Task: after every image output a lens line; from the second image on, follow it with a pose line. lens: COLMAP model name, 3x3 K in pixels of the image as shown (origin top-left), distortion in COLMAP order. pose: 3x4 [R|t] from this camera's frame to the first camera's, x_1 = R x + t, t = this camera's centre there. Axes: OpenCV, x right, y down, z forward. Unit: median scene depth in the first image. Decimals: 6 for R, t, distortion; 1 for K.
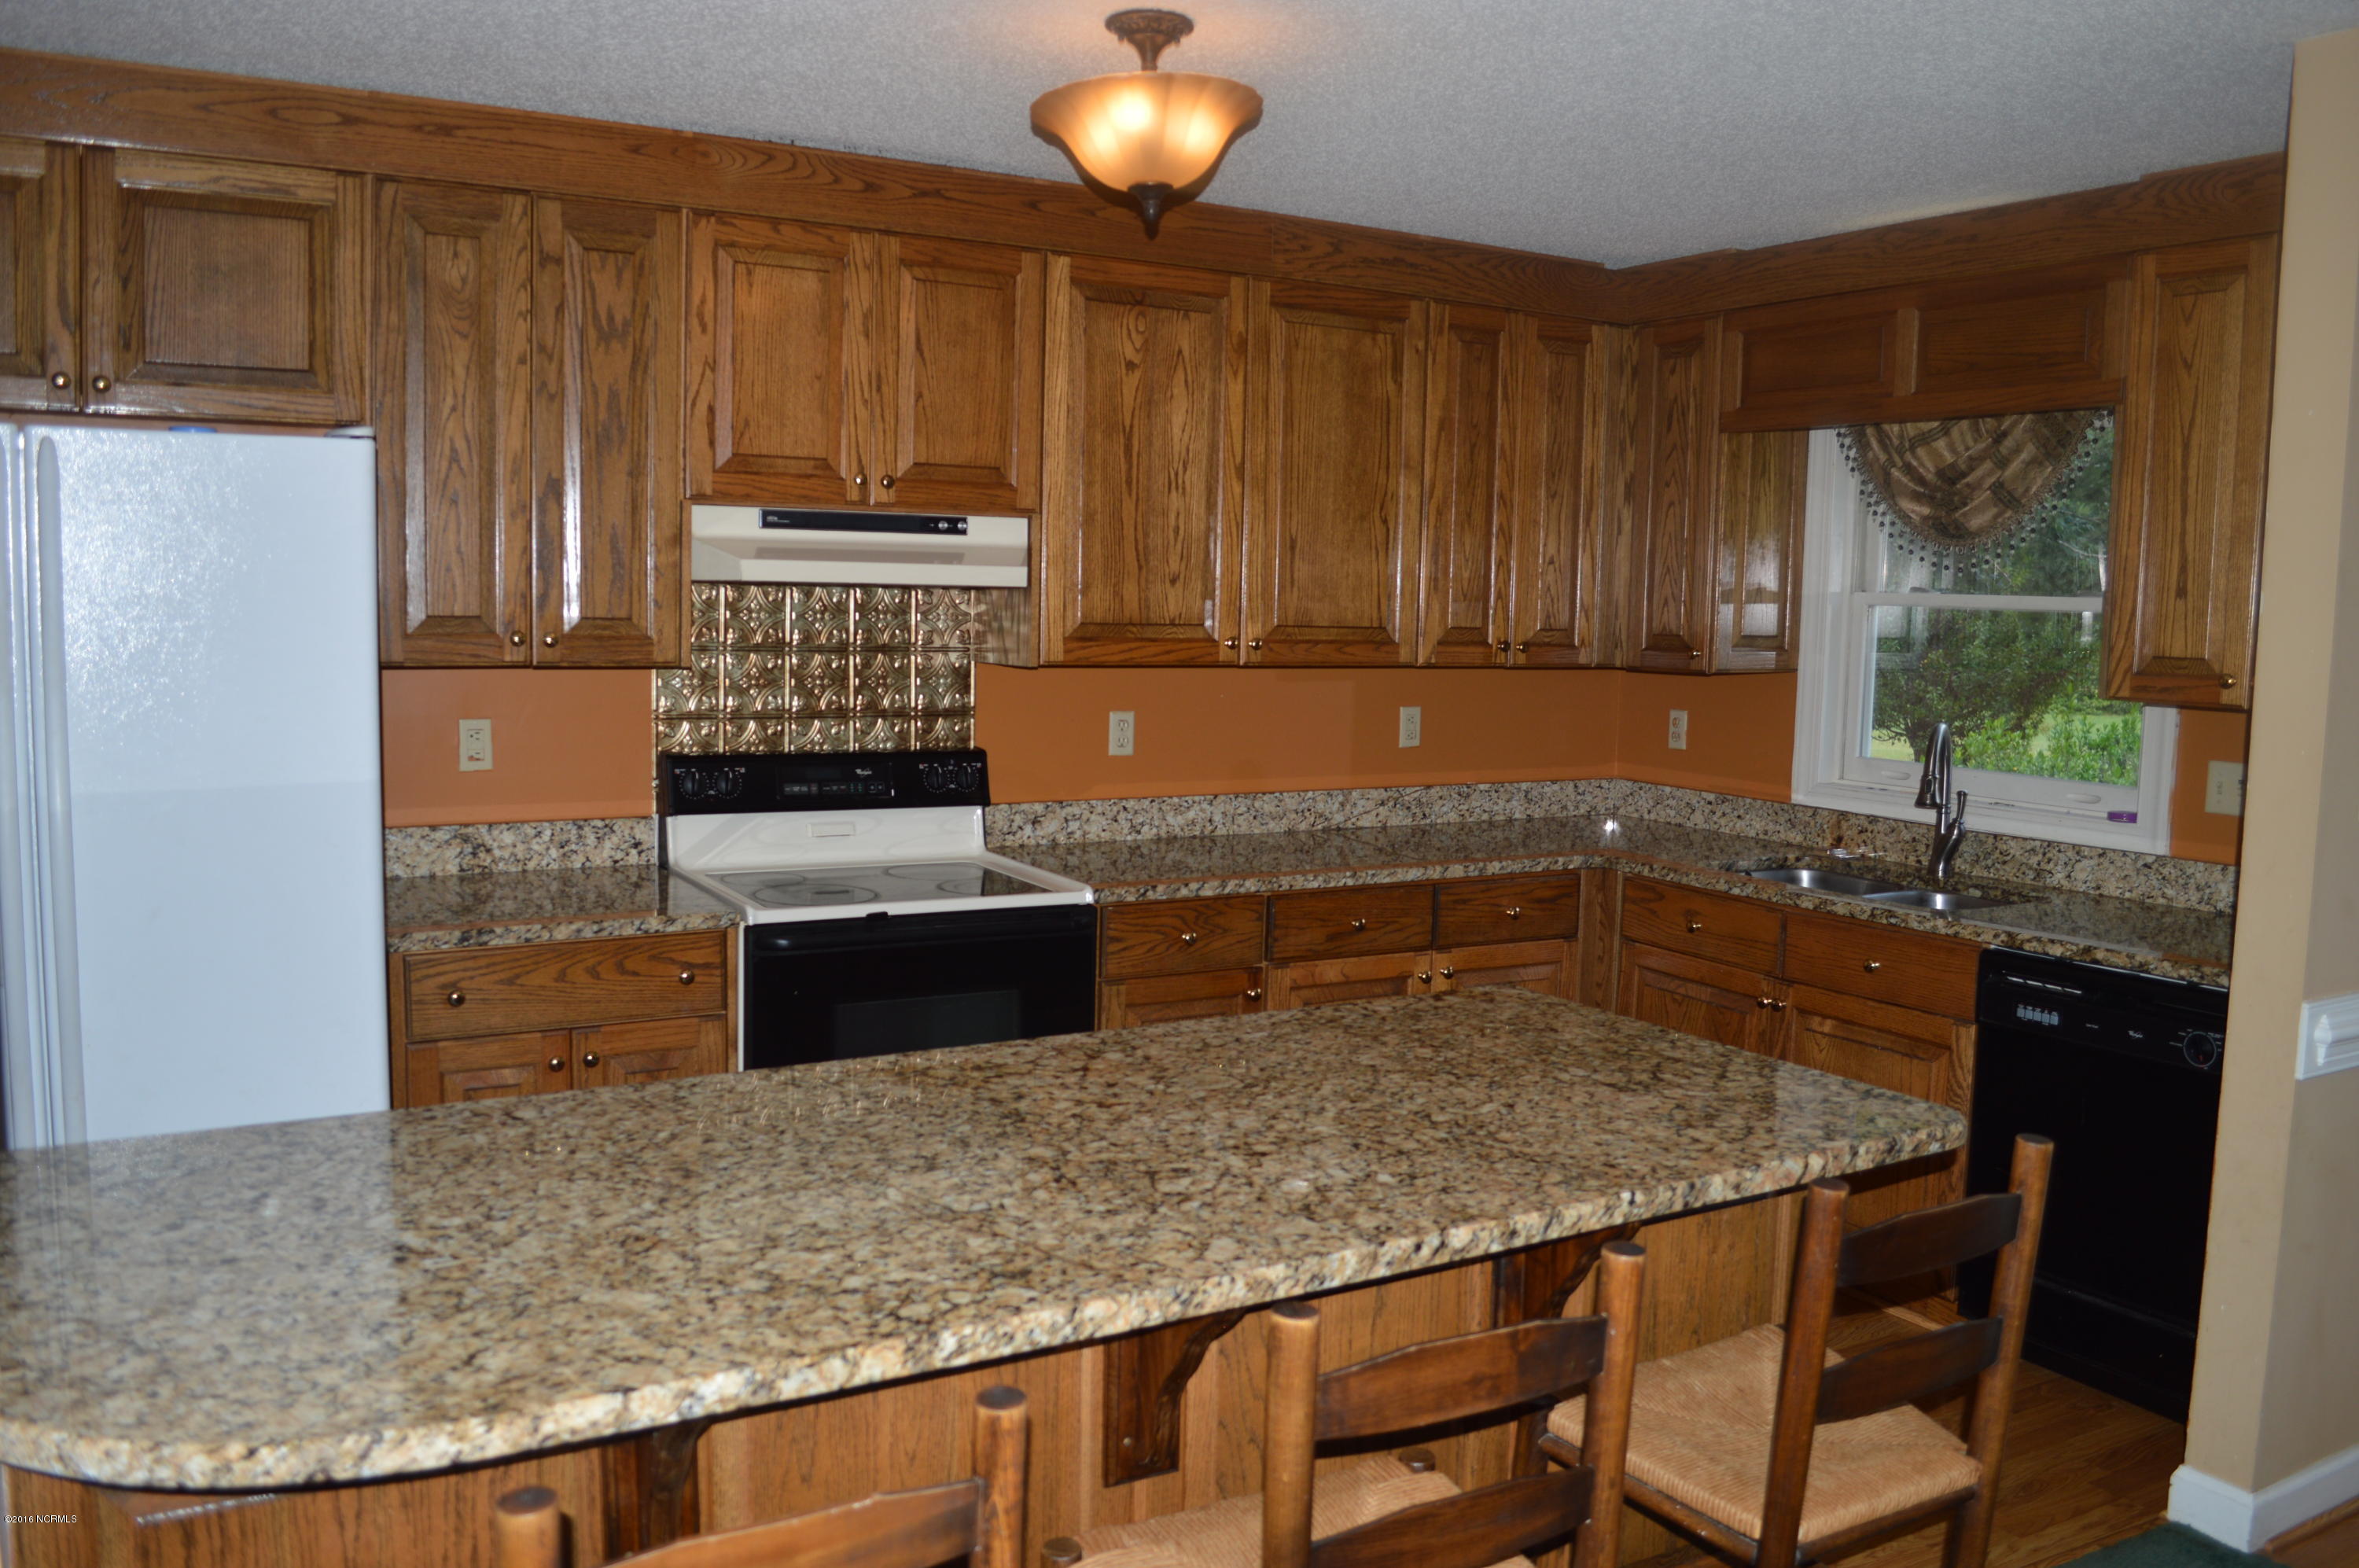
lens RADIAL K [[1882.0, 0, 1202.5], [0, 1882.0, 786.6], [0, 0, 1]] dist [-0.085644, 0.015320]
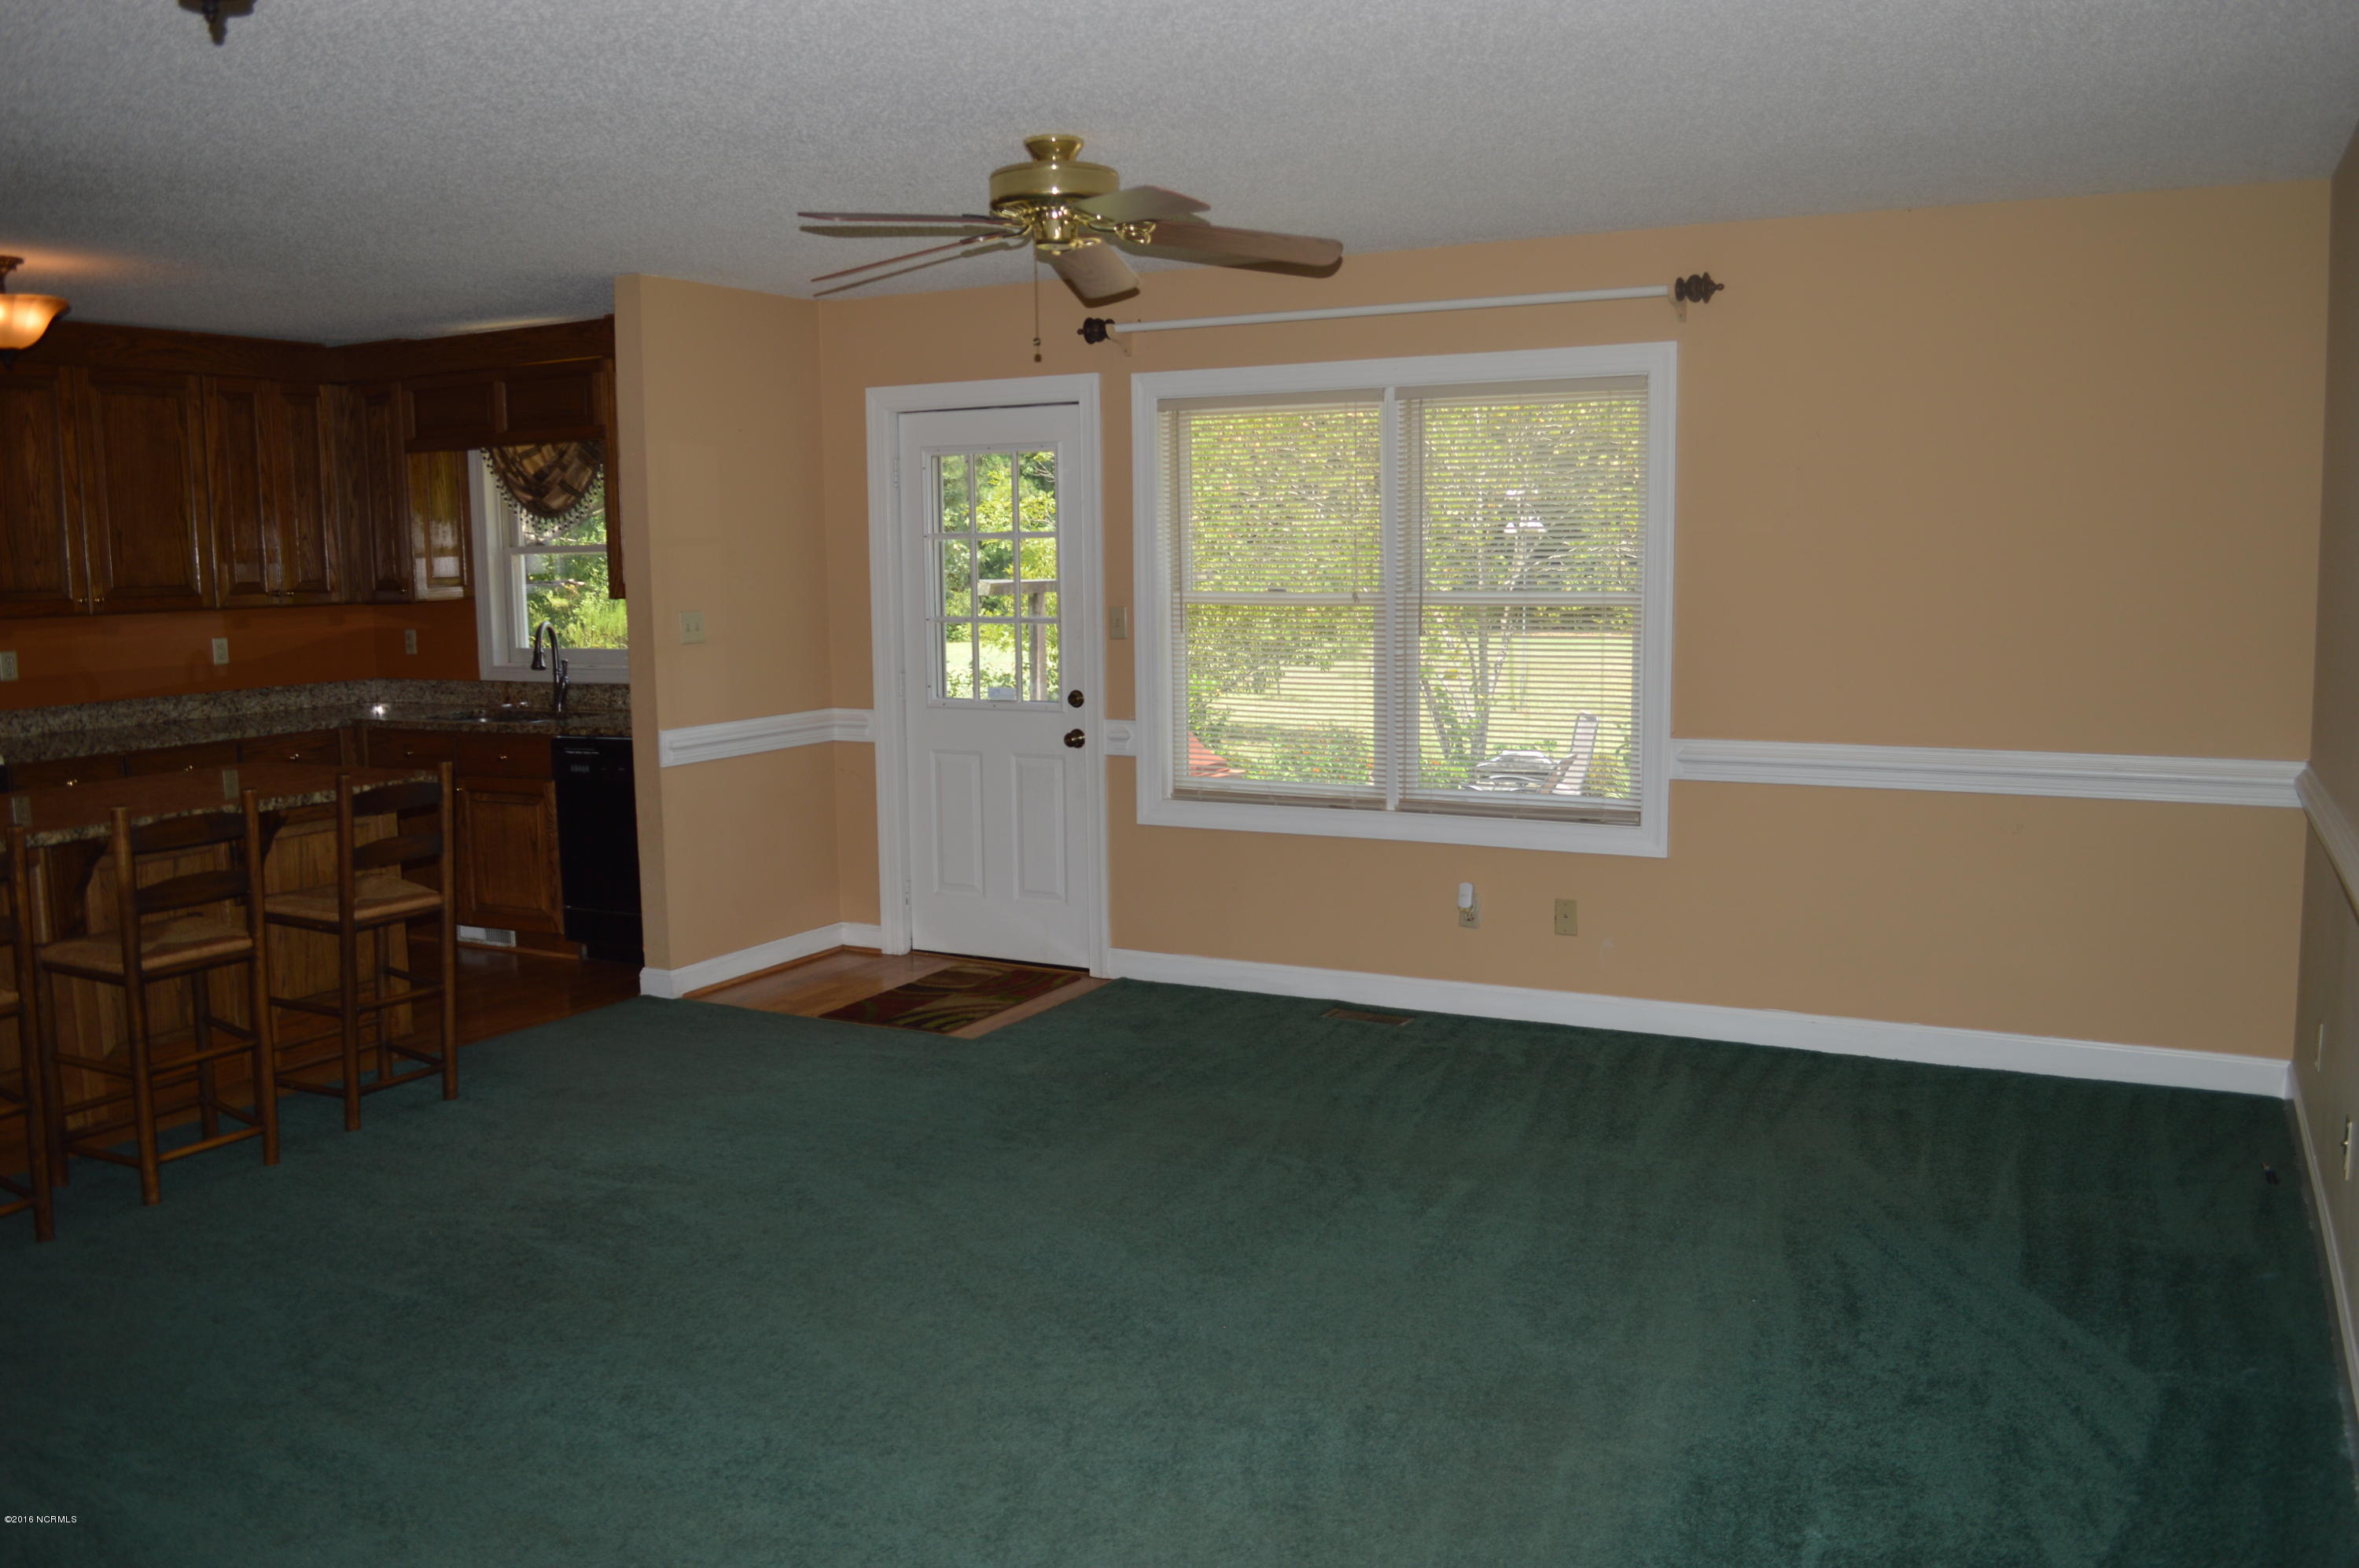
lens RADIAL K [[1882.0, 0, 1201.0], [0, 1882.0, 783.5], [0, 0, 1]] dist [-0.085644, 0.015320]
pose [[0.848135, -0.102125, 0.519844, 0.000578], [0.090181, 0.994754, 0.048291, 0.089310], [-0.522049, 0.005923, 0.852895, -0.808712]]
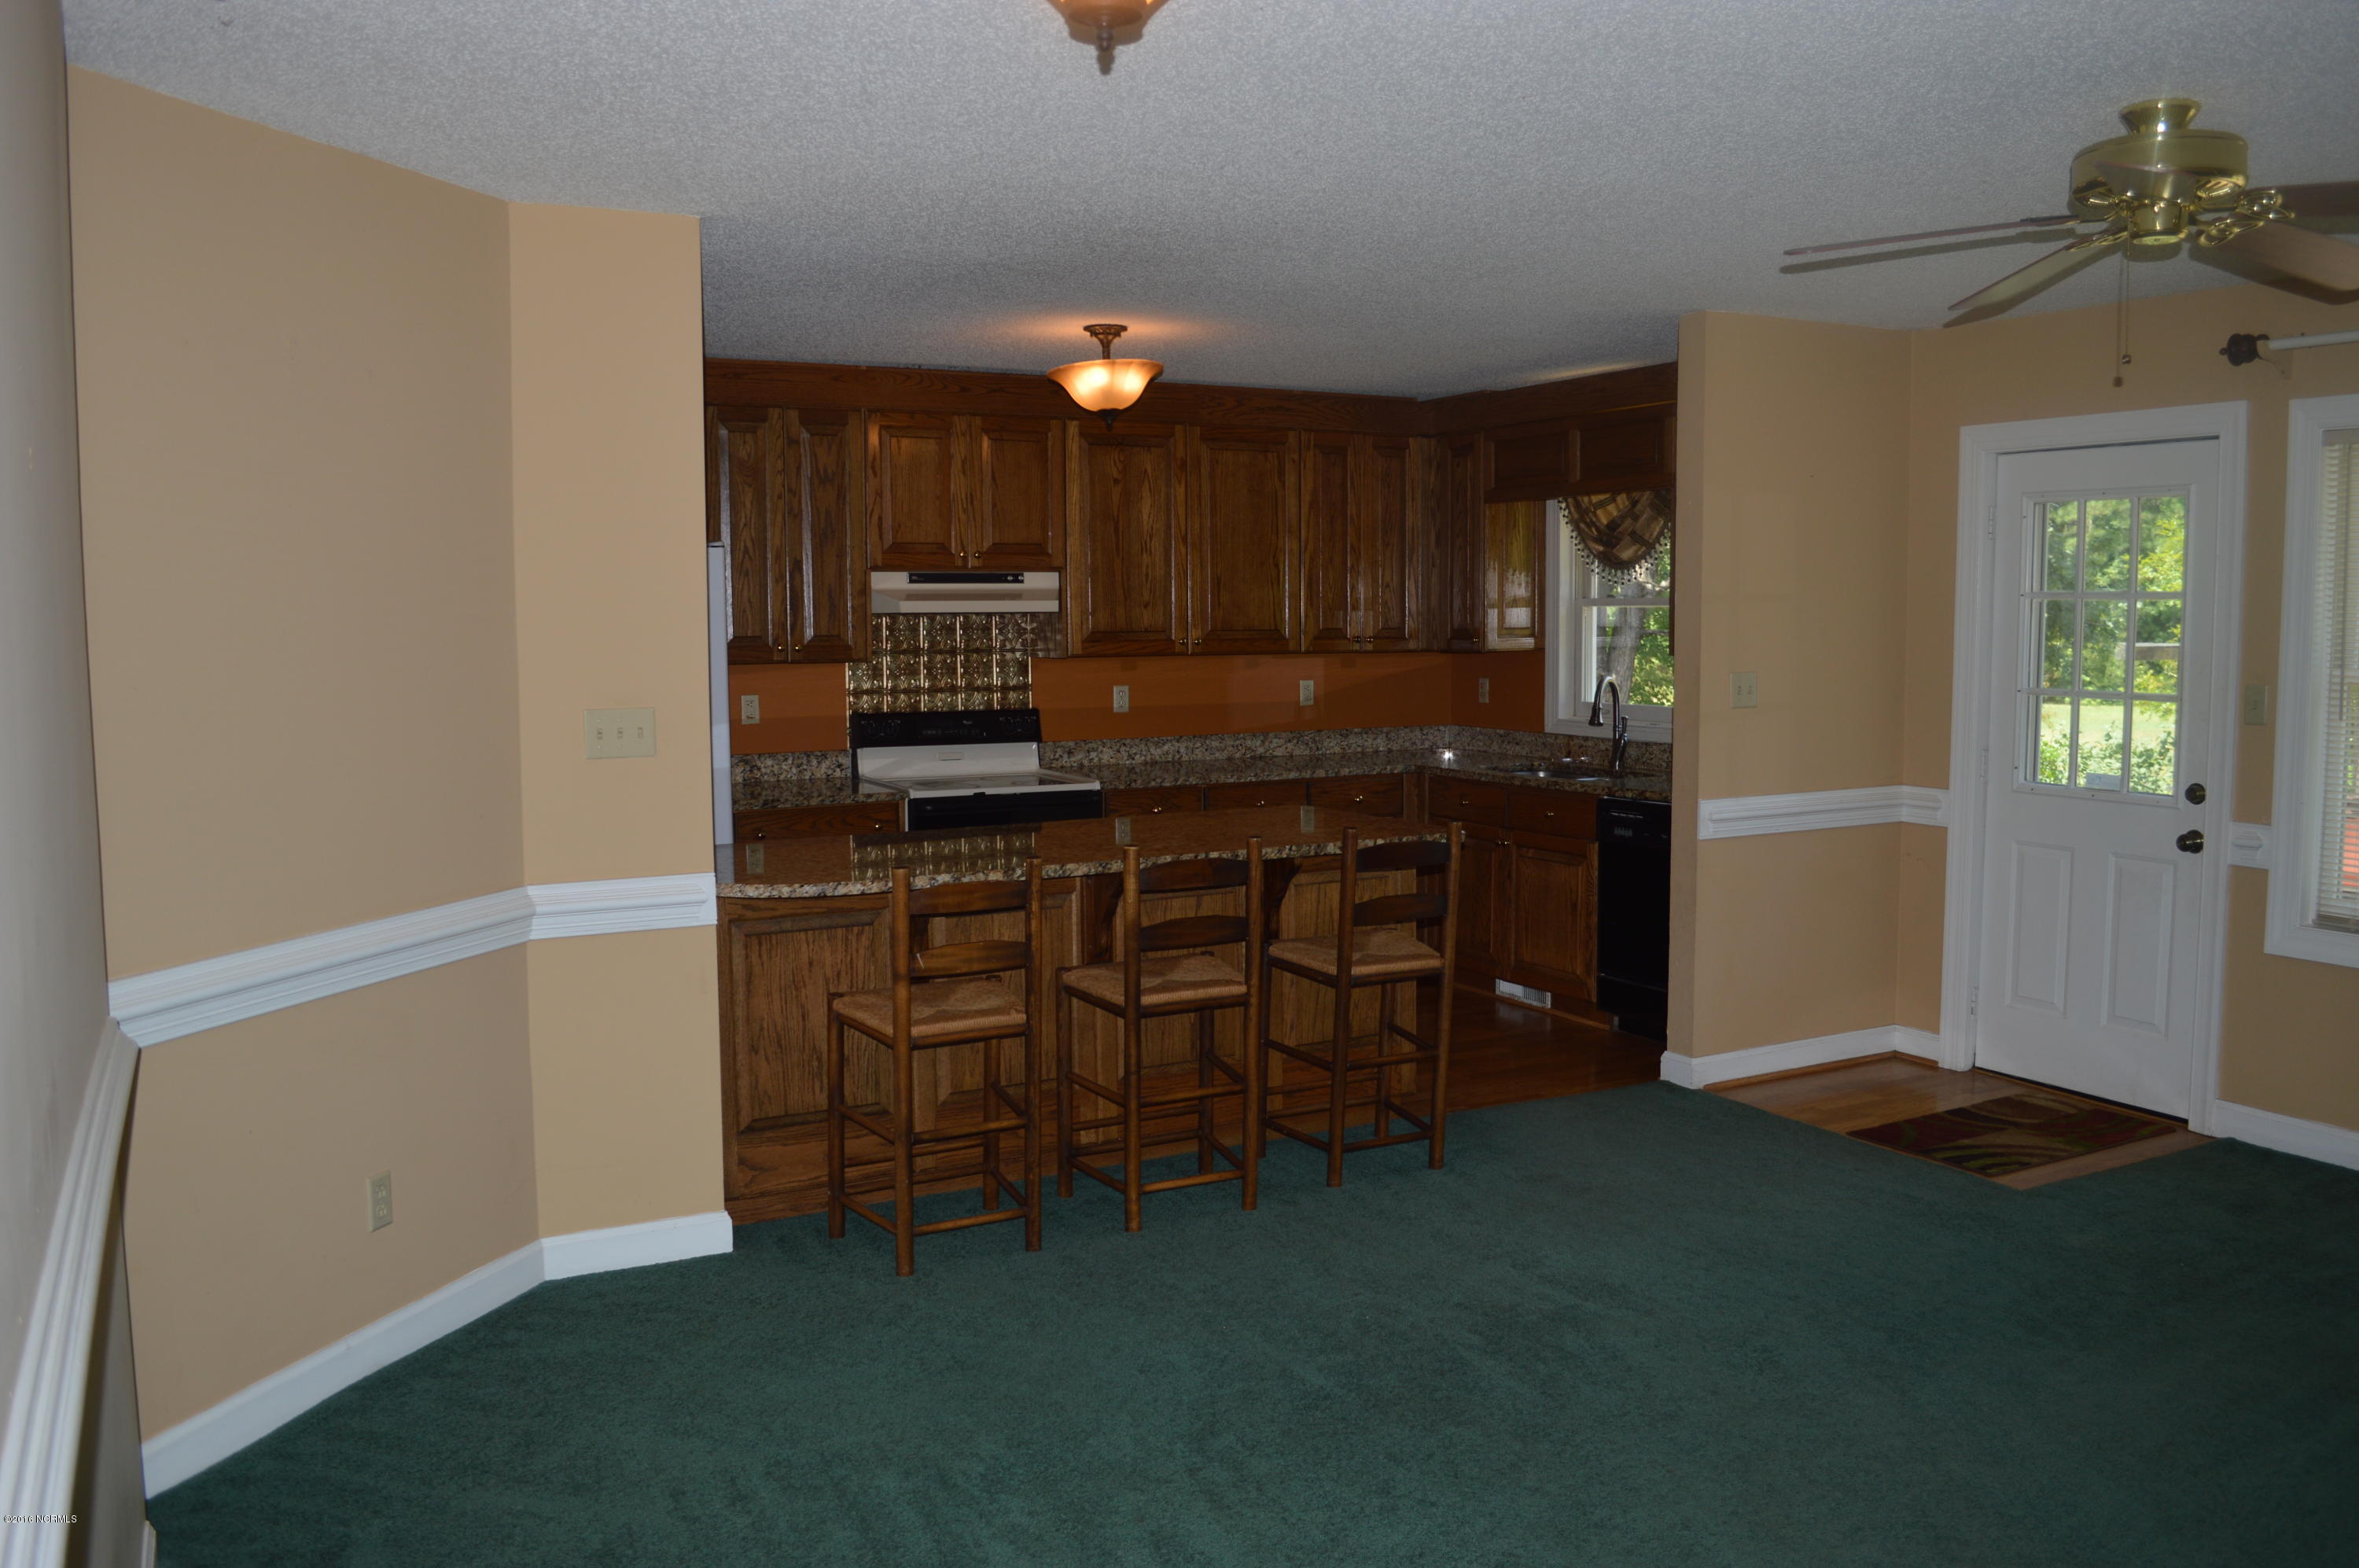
lens RADIAL K [[1882.0, 0, 1200.9], [0, 1882.0, 783.4], [0, 0, 1]] dist [-0.085644, 0.015320]
pose [[0.998871, -0.026999, -0.039074, 0.098646], [0.026515, 0.999566, -0.012859, 0.076212], [0.039404, 0.011809, 0.999154, -0.711294]]
